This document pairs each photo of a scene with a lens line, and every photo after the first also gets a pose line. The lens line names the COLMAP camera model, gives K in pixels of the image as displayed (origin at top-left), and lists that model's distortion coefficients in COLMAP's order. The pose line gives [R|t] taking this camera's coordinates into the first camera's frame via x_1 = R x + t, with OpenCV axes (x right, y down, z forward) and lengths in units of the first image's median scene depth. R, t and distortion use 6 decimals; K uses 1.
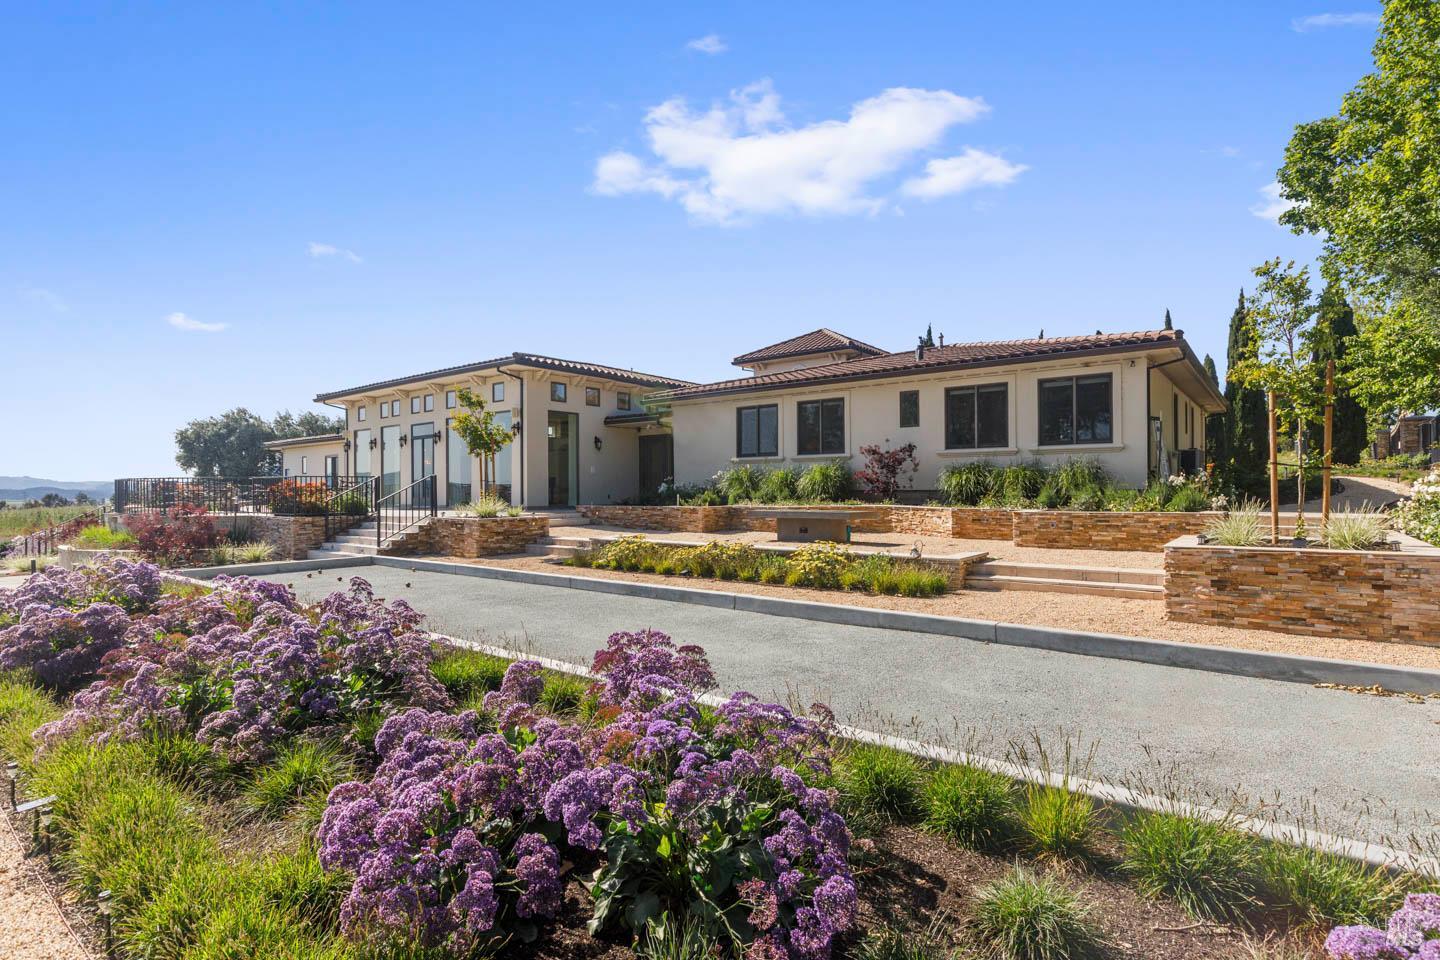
lens RADIAL K [[704.6, 0, 730.8], [0, 704.6, 490.9], [0, 0, 1]] dist [-0.002315, -0.000206]
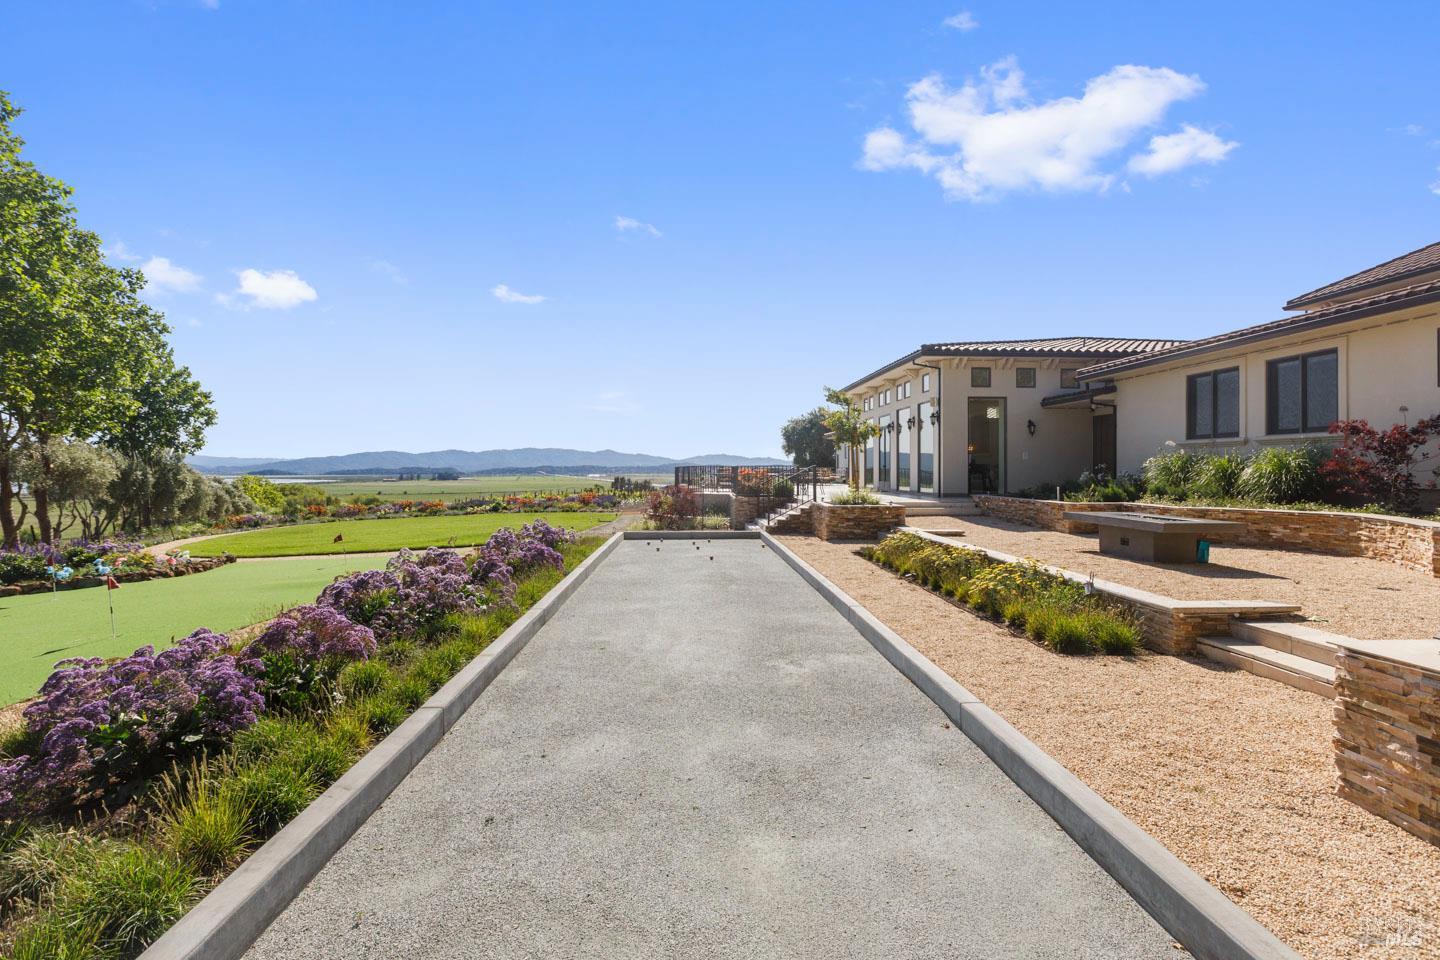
lens RADIAL K [[669.2, 0, 714.0], [0, 669.2, 466.6], [0, 0, 1]] dist [0.000385, 0.000924]
pose [[0.648661, 0.002456, -0.761073, 0.274882], [-0.004860, 0.999988, -0.000915, -0.016954], [0.761062, 0.004293, 0.648665, 0.143678]]
